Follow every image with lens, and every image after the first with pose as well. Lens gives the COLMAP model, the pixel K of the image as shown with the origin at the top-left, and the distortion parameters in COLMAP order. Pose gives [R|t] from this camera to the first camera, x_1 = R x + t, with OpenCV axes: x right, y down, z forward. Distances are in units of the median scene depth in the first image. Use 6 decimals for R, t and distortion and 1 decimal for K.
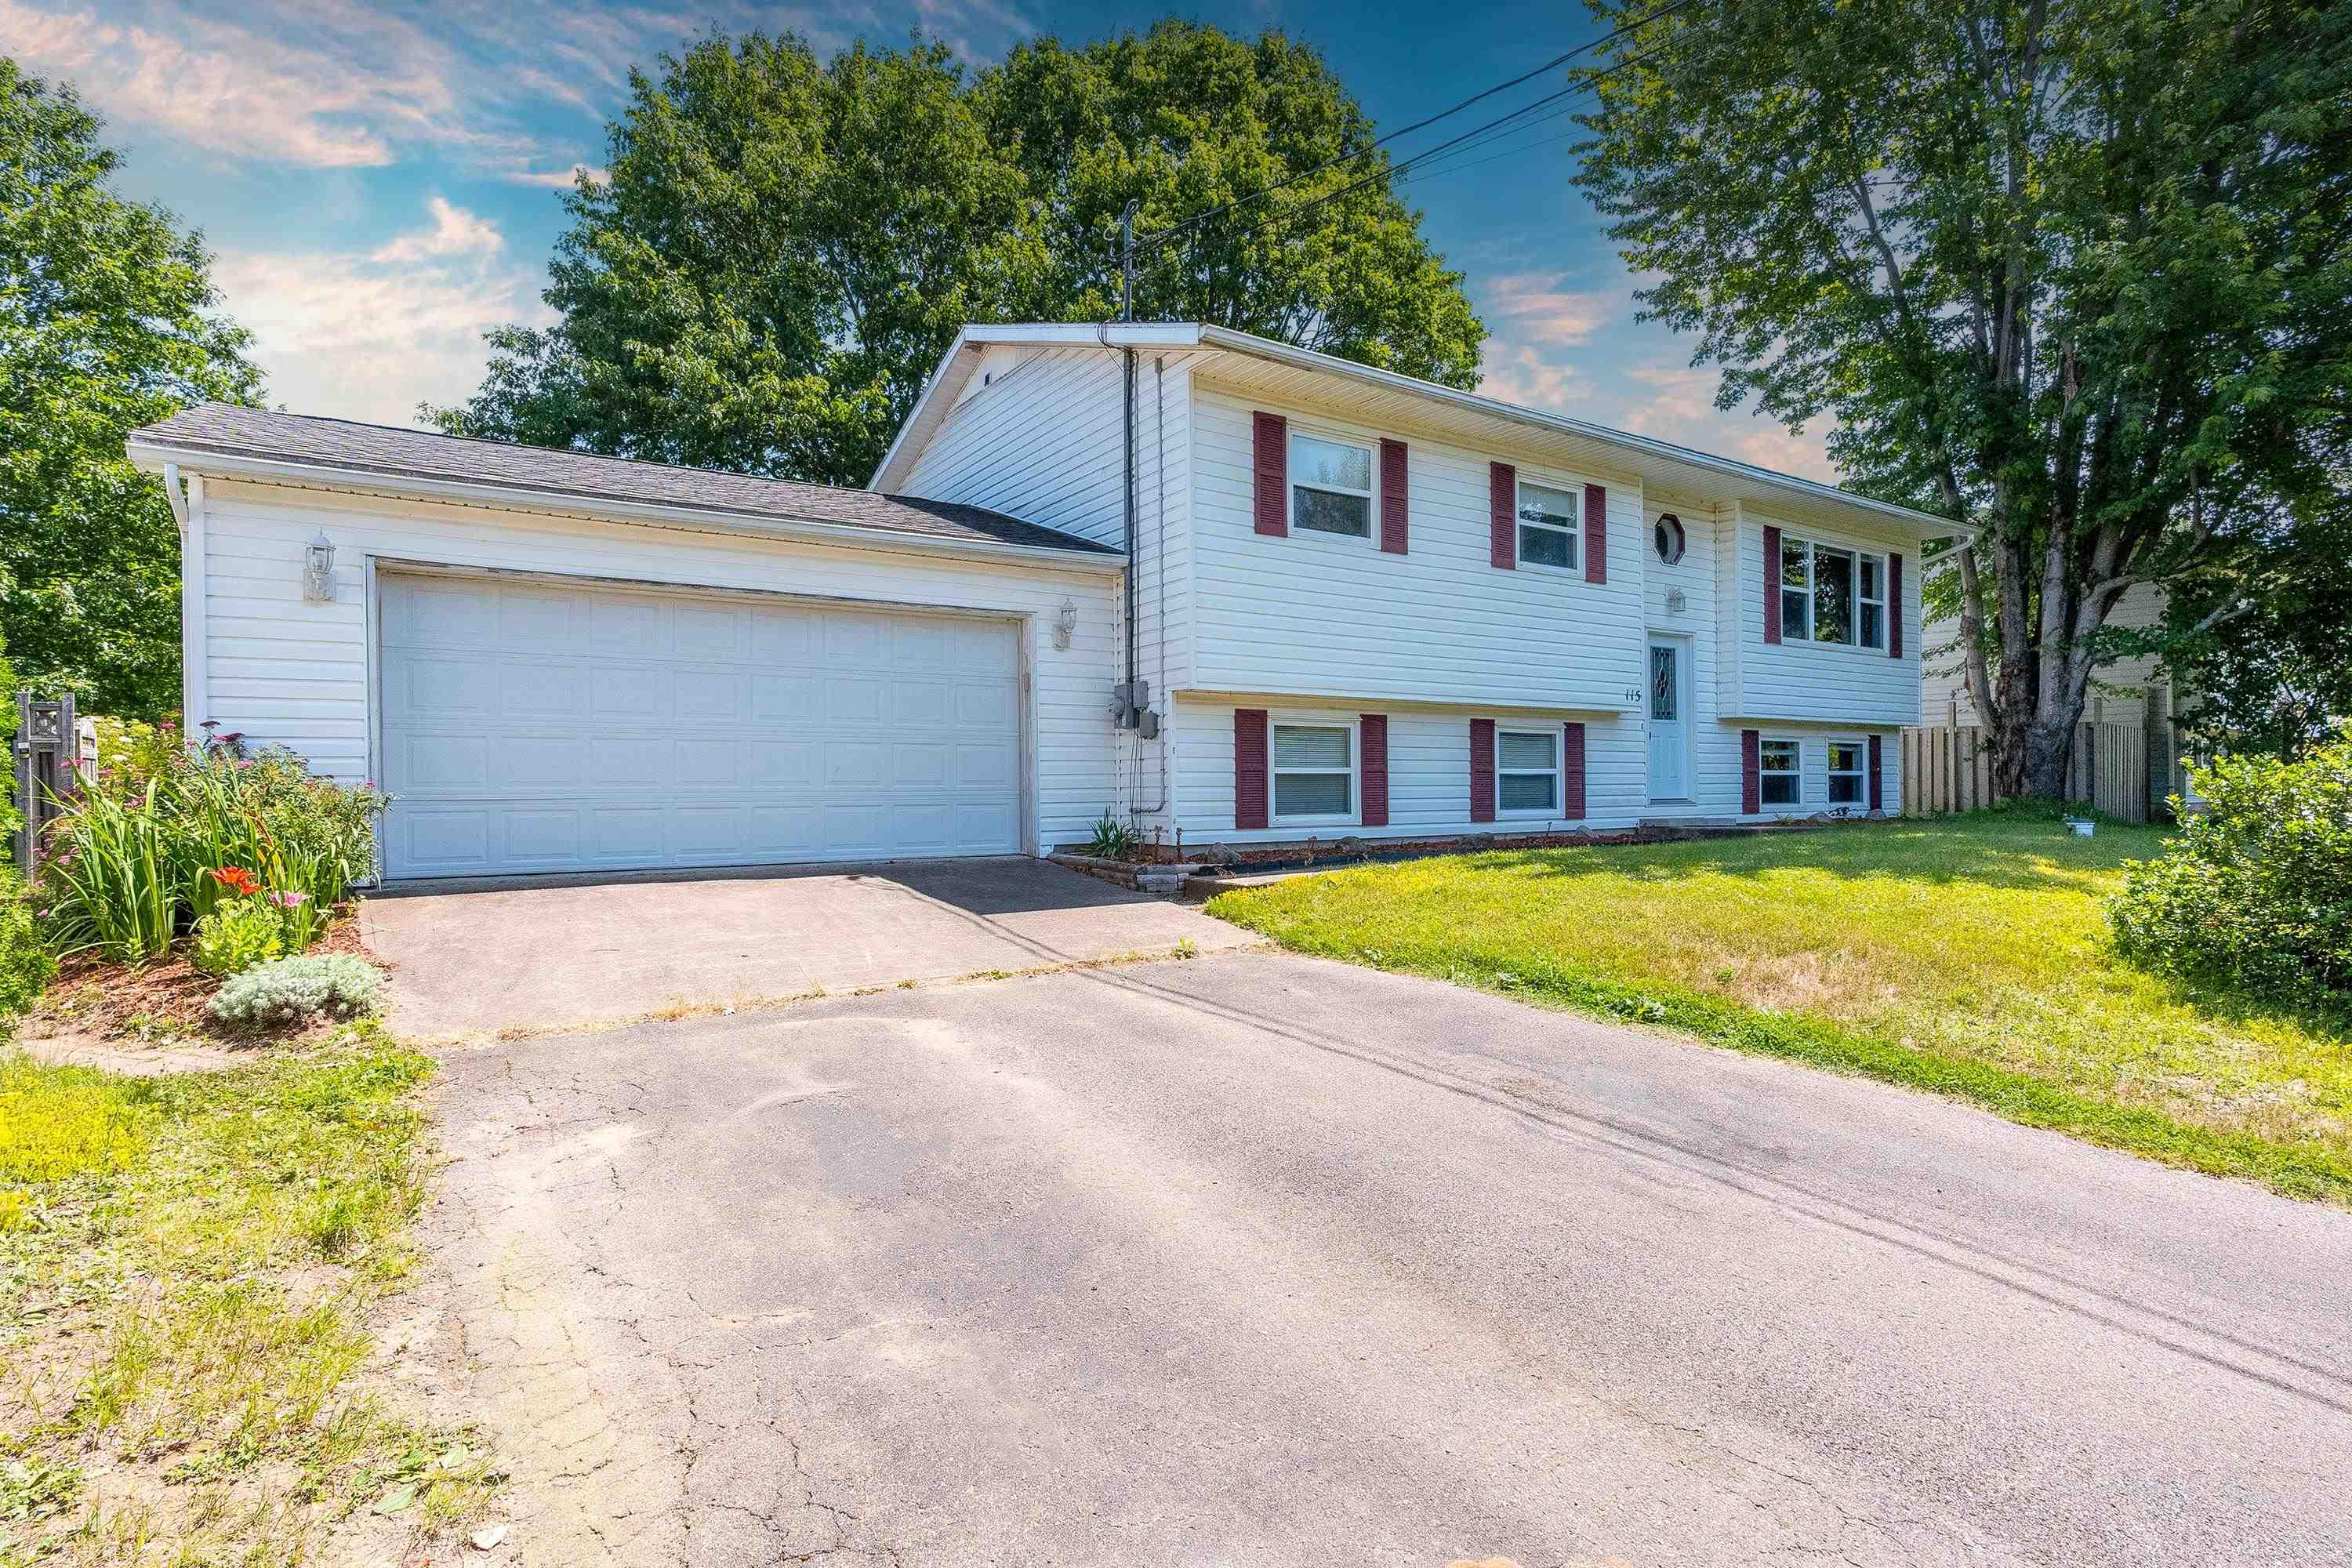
lens RADIAL K [[1169.7, 0, 1179.0], [0, 1169.7, 788.4], [0, 0, 1]] dist [-0.002177, 0.000511]
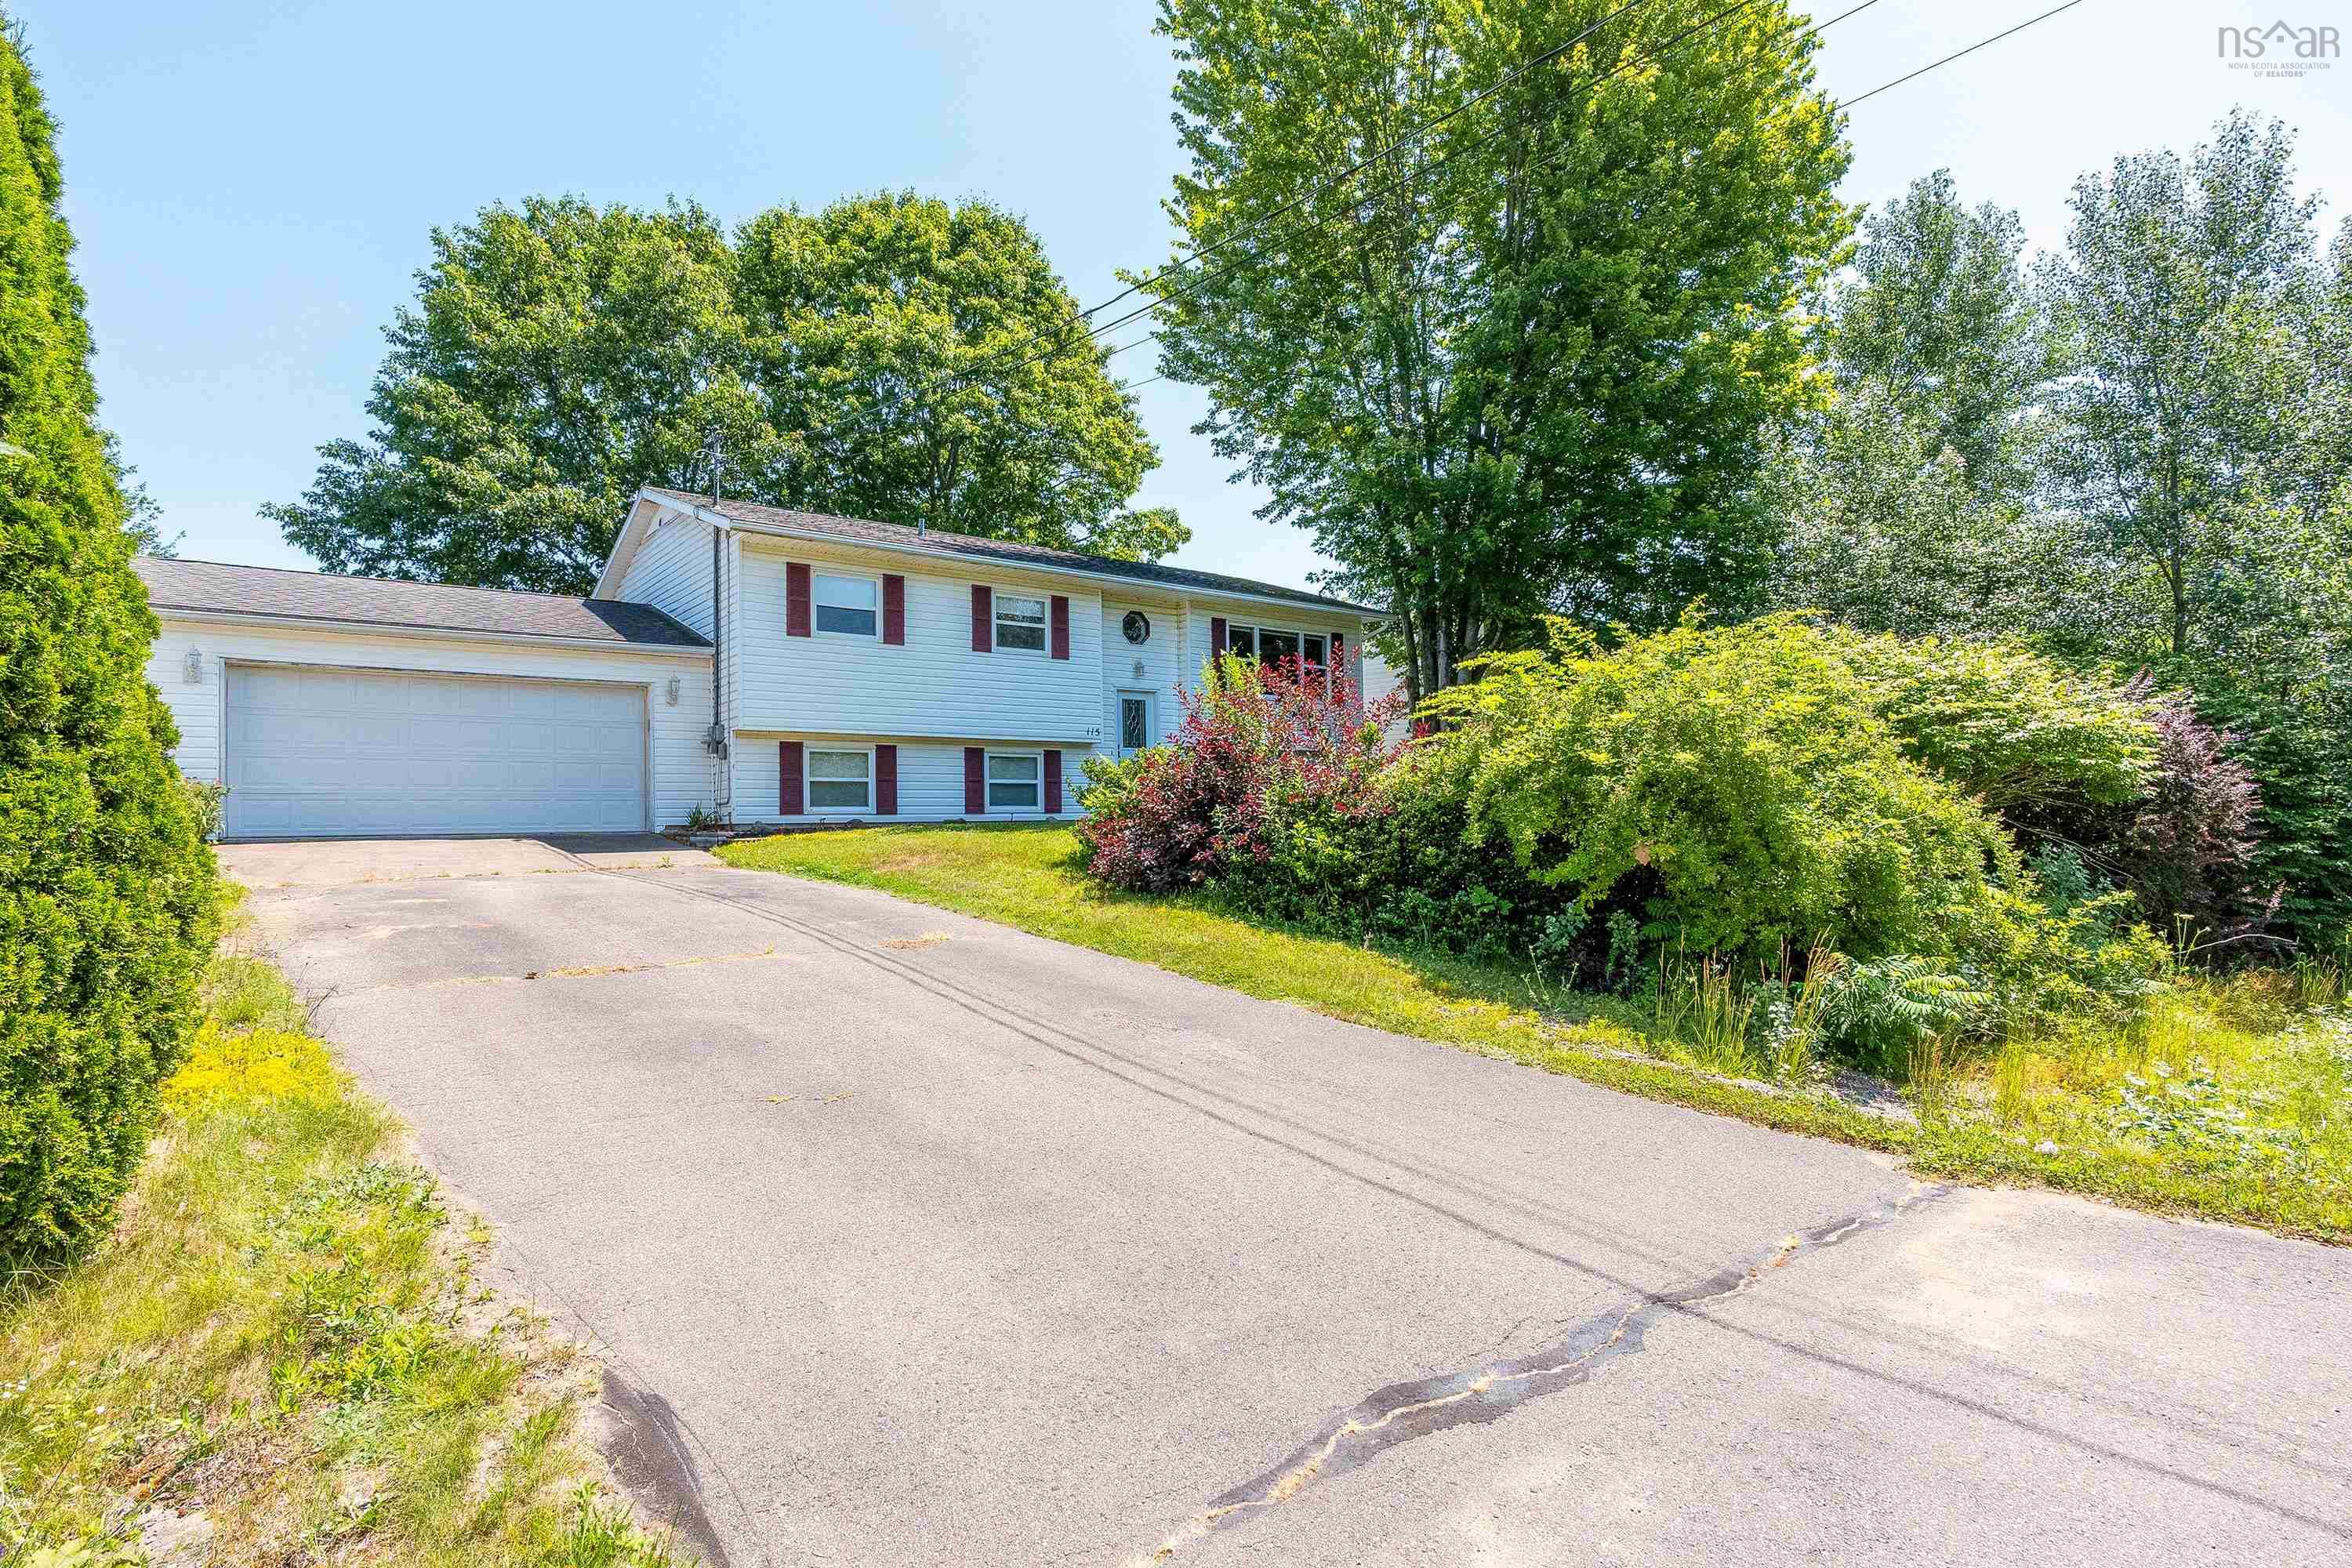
lens RADIAL K [[1169.7, 0, 1169.6], [0, 1169.7, 795.5], [0, 0, 1]] dist [-0.002177, 0.000511]
pose [[0.997181, 0.001218, 0.075019, 0.348617], [-0.000495, 0.999953, -0.009654, 0.016944], [-0.075028, 0.009590, 0.997135, -0.499561]]
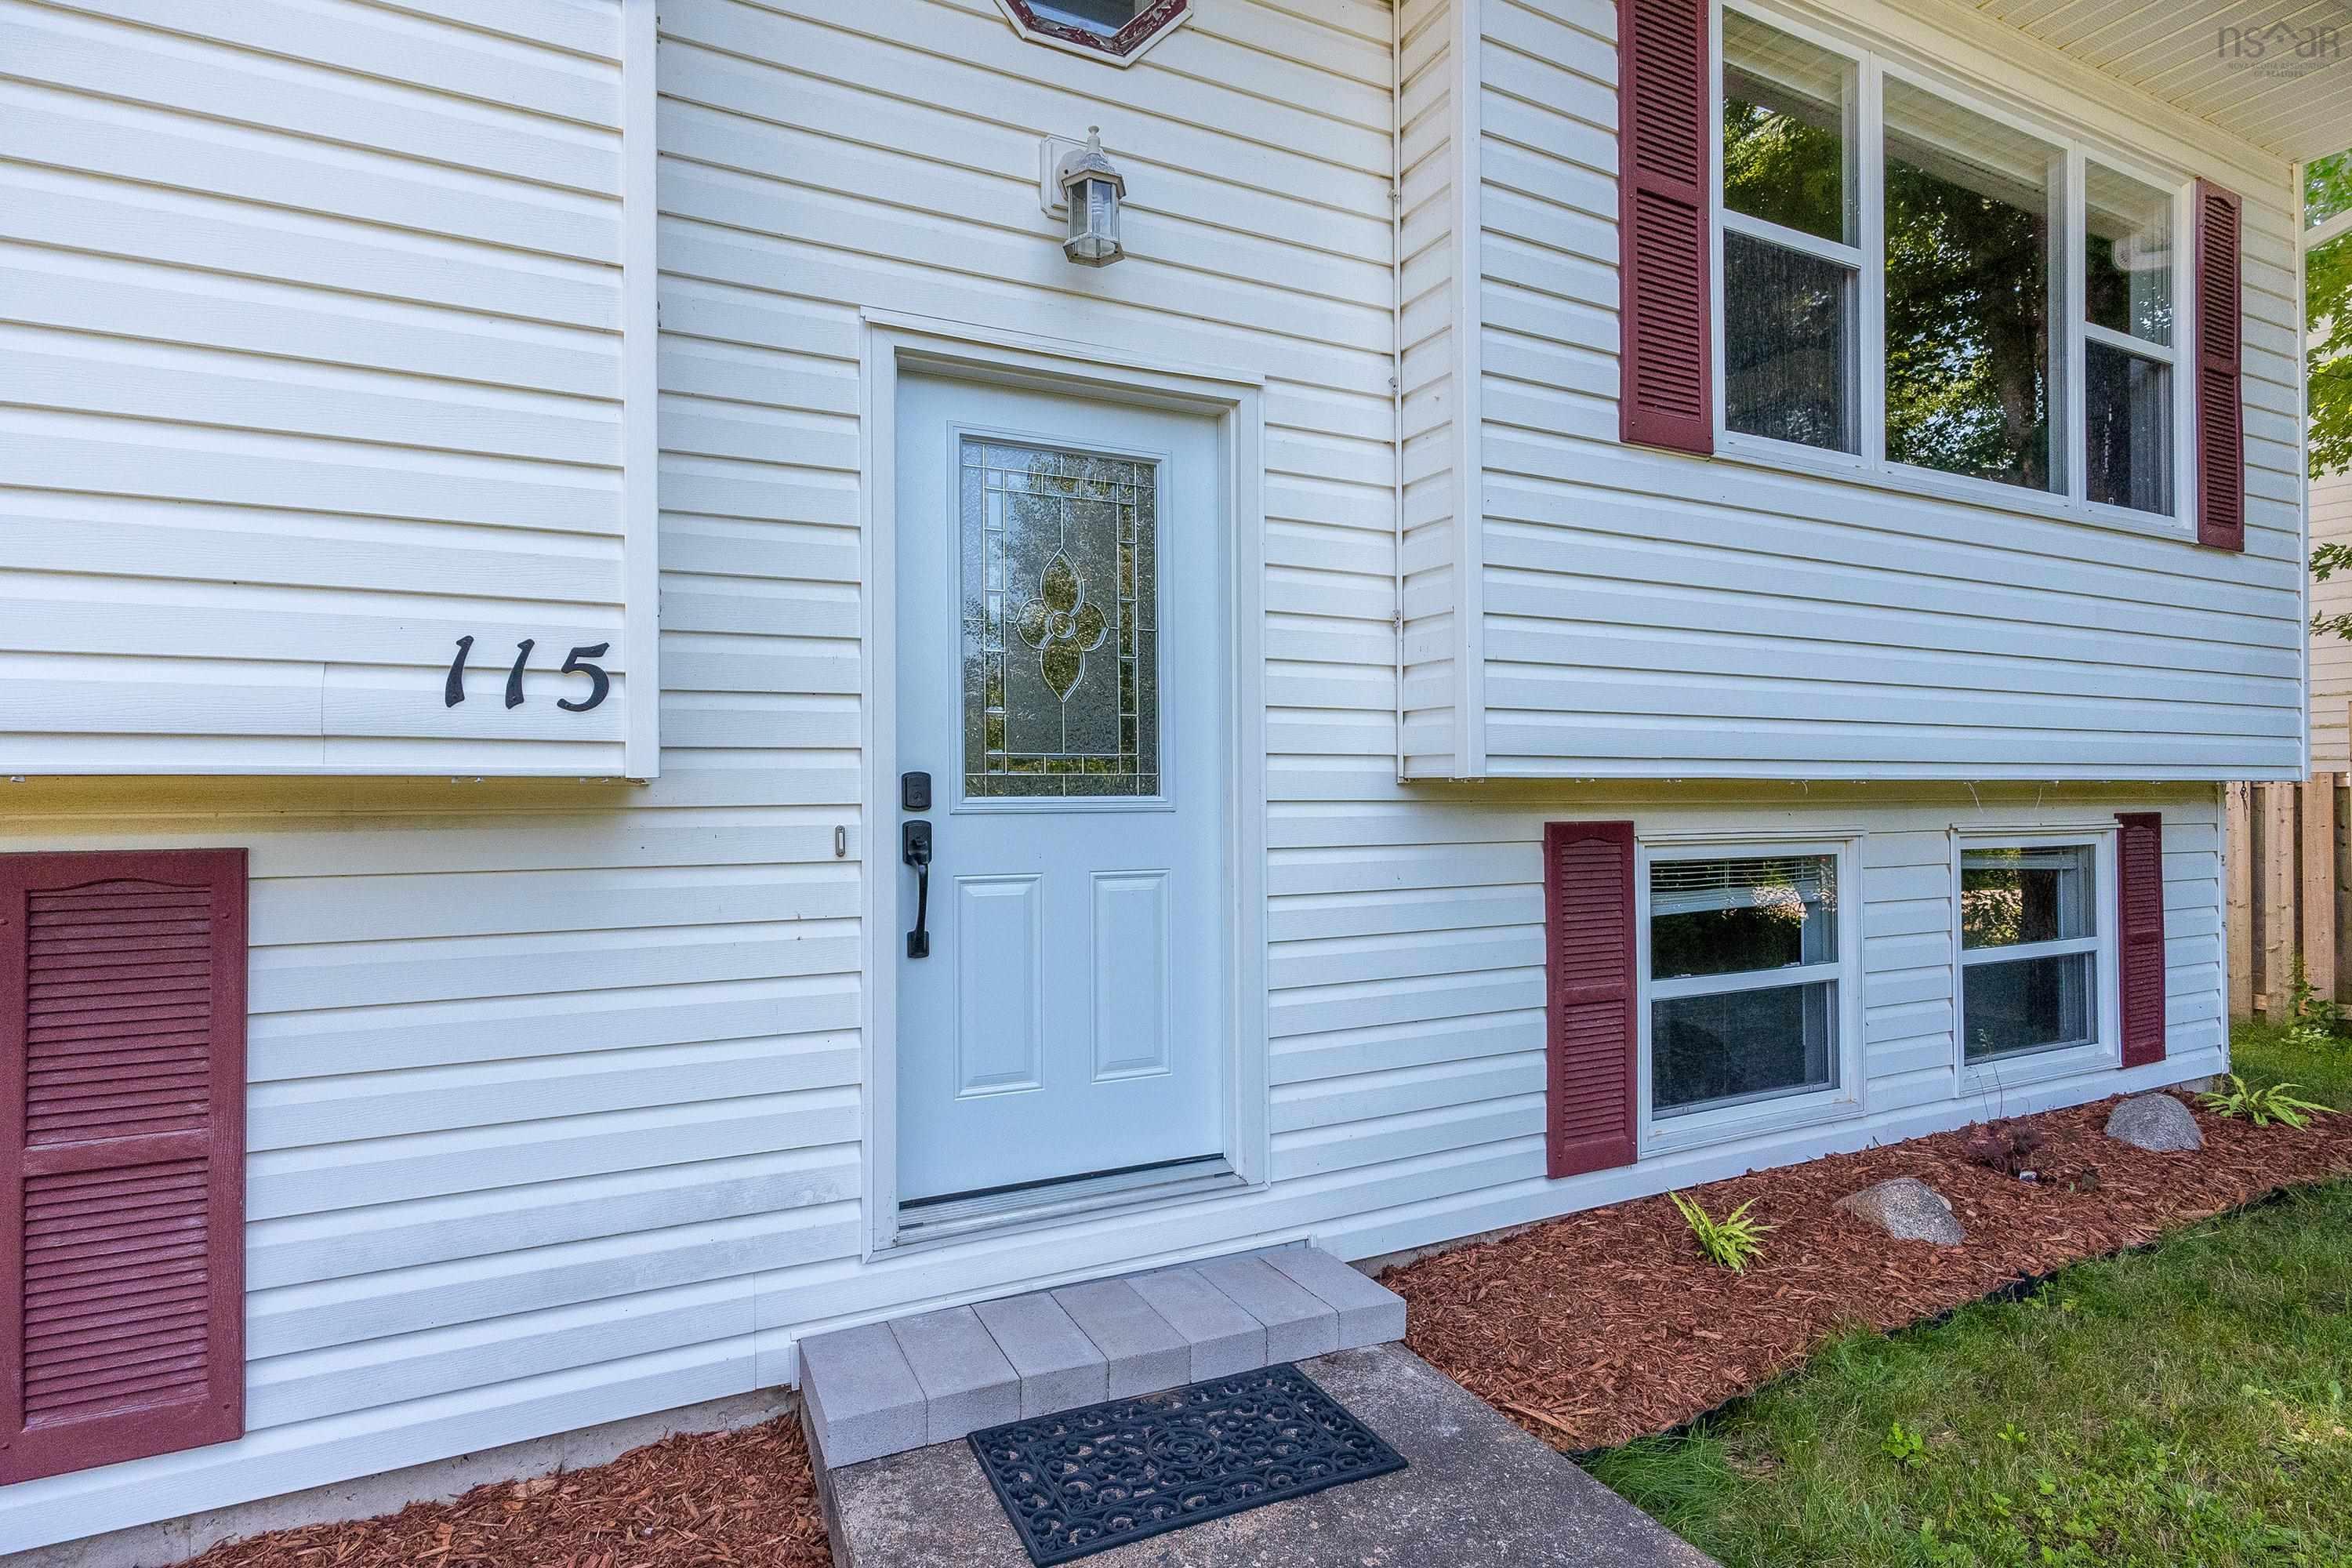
lens RADIAL K [[1169.7, 0, 1176.8], [0, 1169.7, 782.4], [0, 0, 1]] dist [-0.002177, 0.000511]
pose [[0.990906, 0.002140, -0.134538, 0.463651], [-0.003608, 0.999937, -0.010671, -0.058436], [0.134506, 0.011059, 0.990851, 0.794924]]
